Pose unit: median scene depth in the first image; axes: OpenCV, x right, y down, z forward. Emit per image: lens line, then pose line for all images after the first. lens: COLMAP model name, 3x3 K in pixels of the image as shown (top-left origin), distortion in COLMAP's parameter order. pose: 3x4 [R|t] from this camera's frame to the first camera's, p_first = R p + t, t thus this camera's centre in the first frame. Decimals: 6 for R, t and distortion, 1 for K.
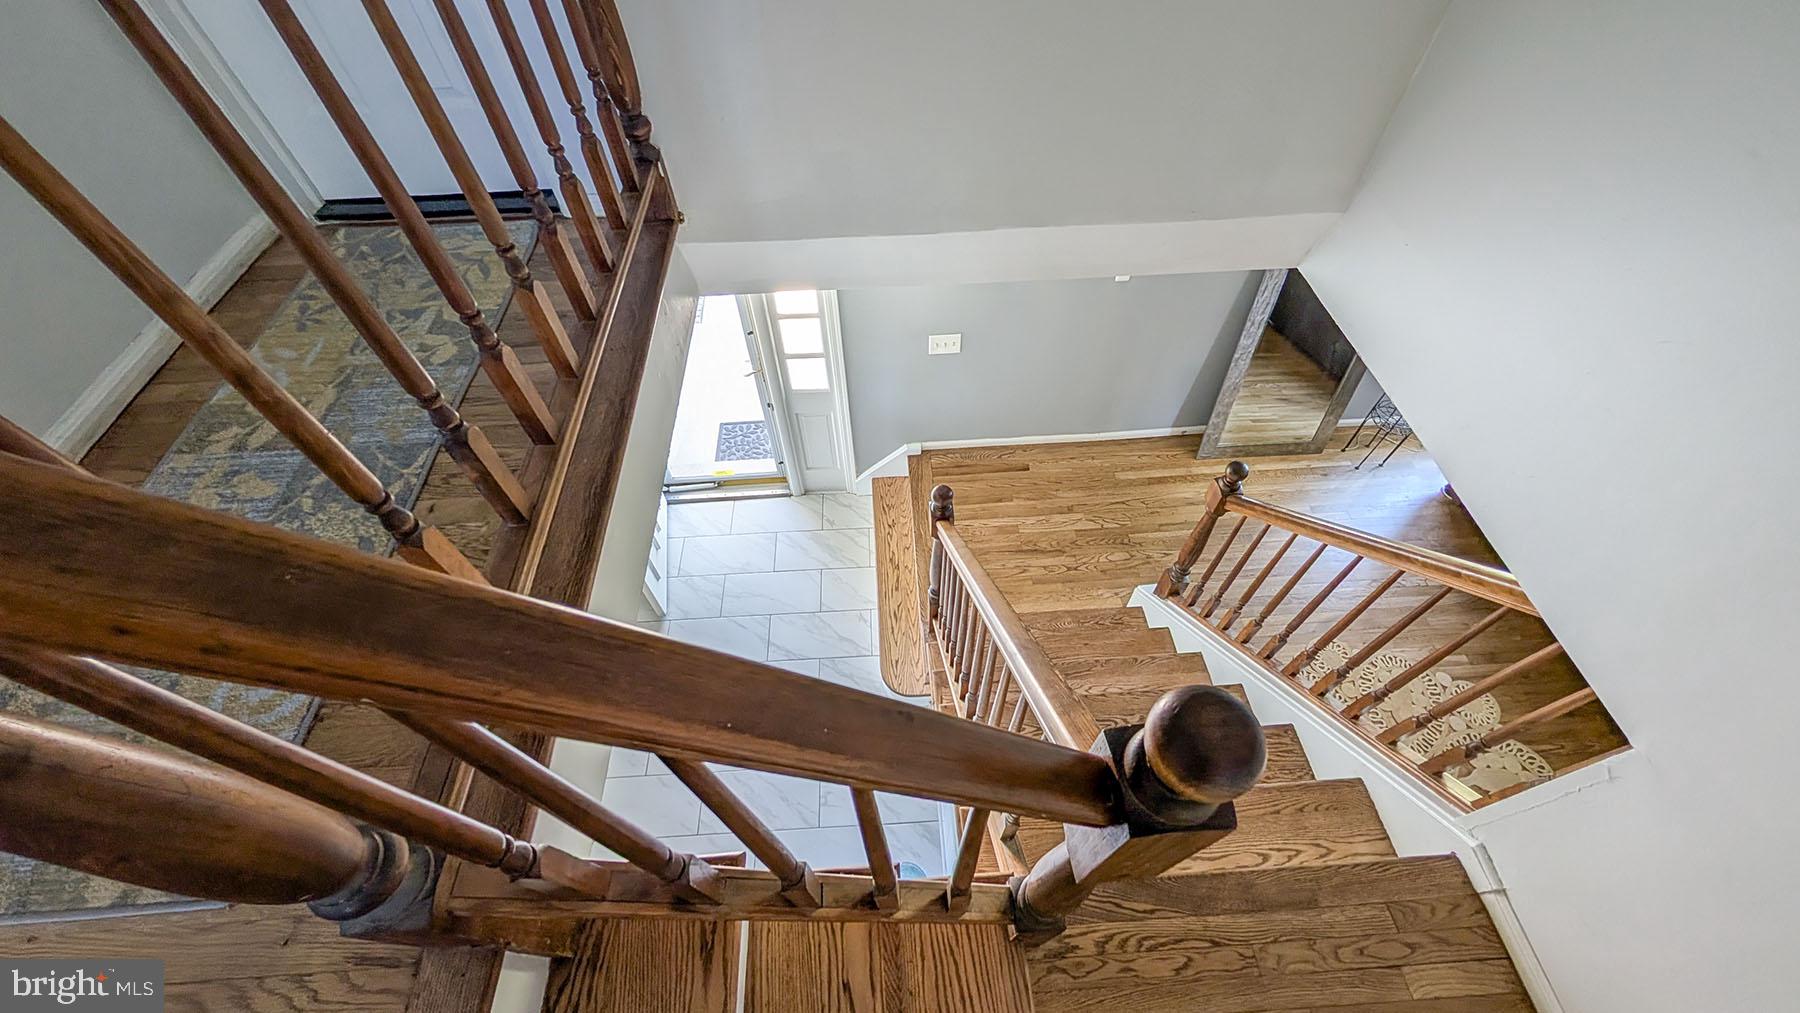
lens RADIAL K [[675.3, 0, 903.1], [0, 675.3, 510.5], [0, 0, 1]] dist [0.000867, -0.000316]
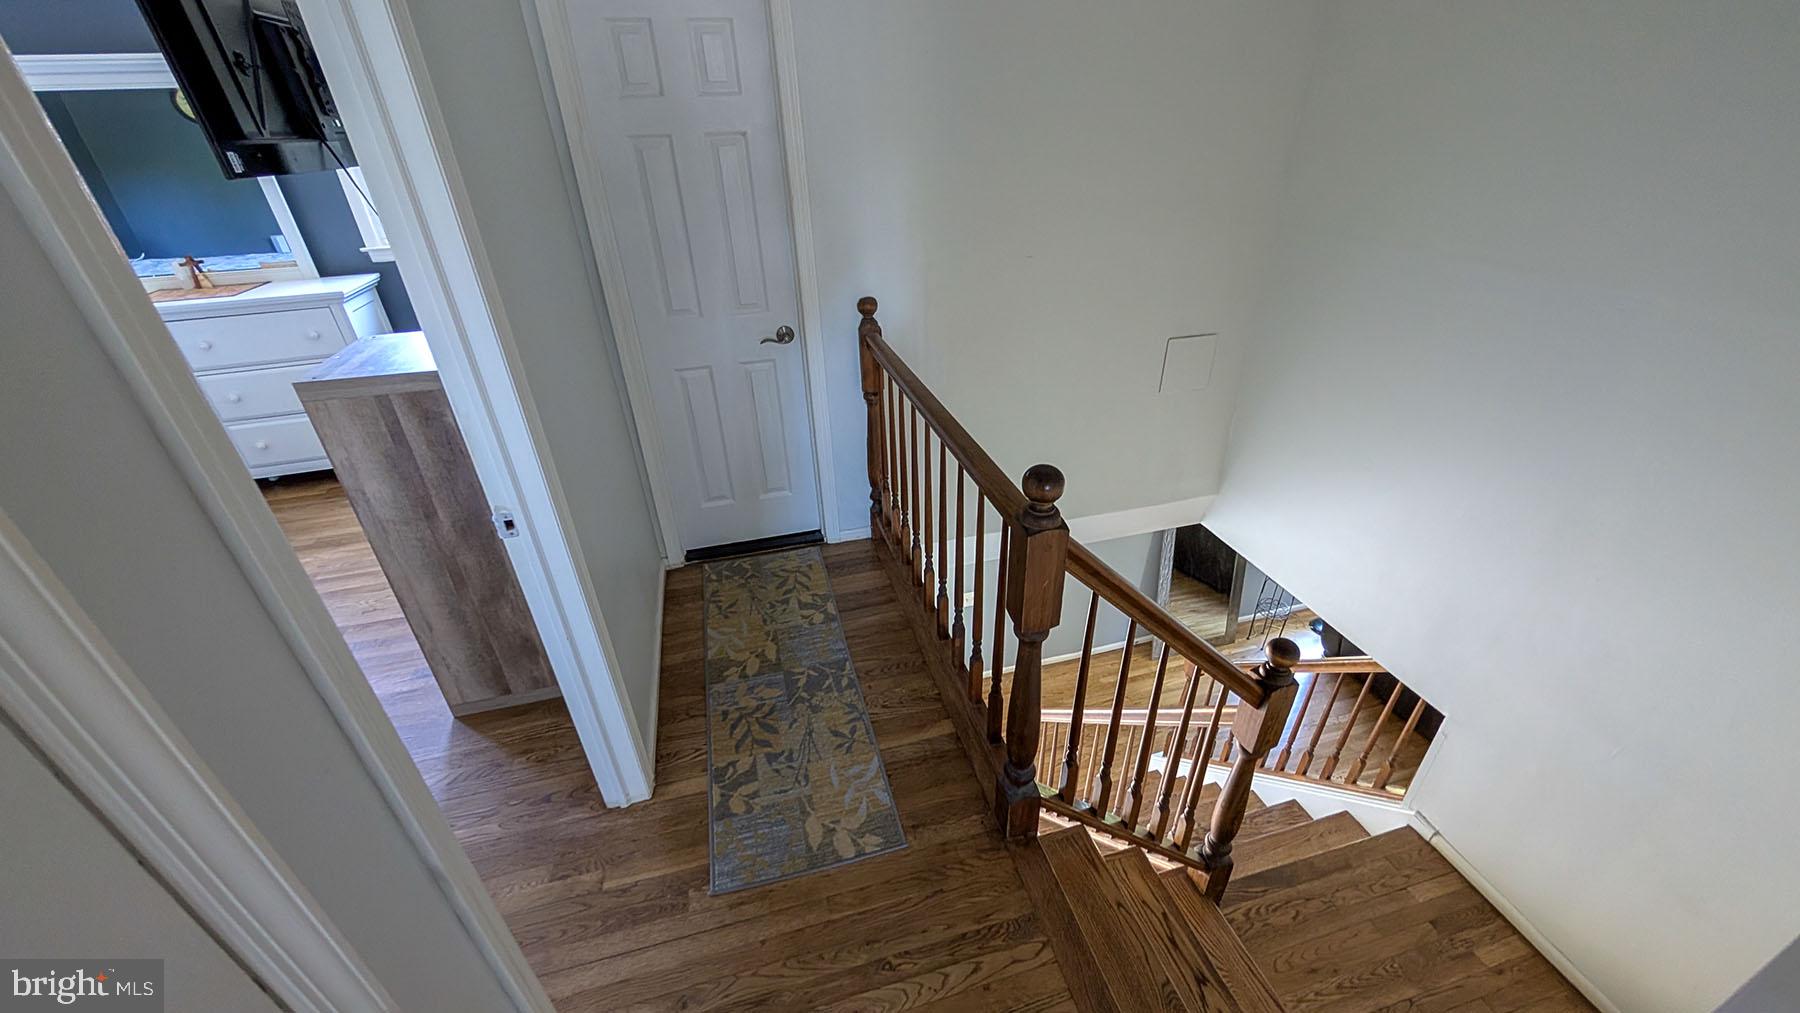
lens RADIAL K [[675.3, 0, 896.2], [0, 675.3, 510.3], [0, 0, 1]] dist [0.000867, -0.000316]
pose [[0.981056, -0.106975, 0.161511, -0.697971], [0.162079, 0.909906, -0.381839, 0.231768], [-0.106112, 0.400783, 0.910007, -0.797829]]
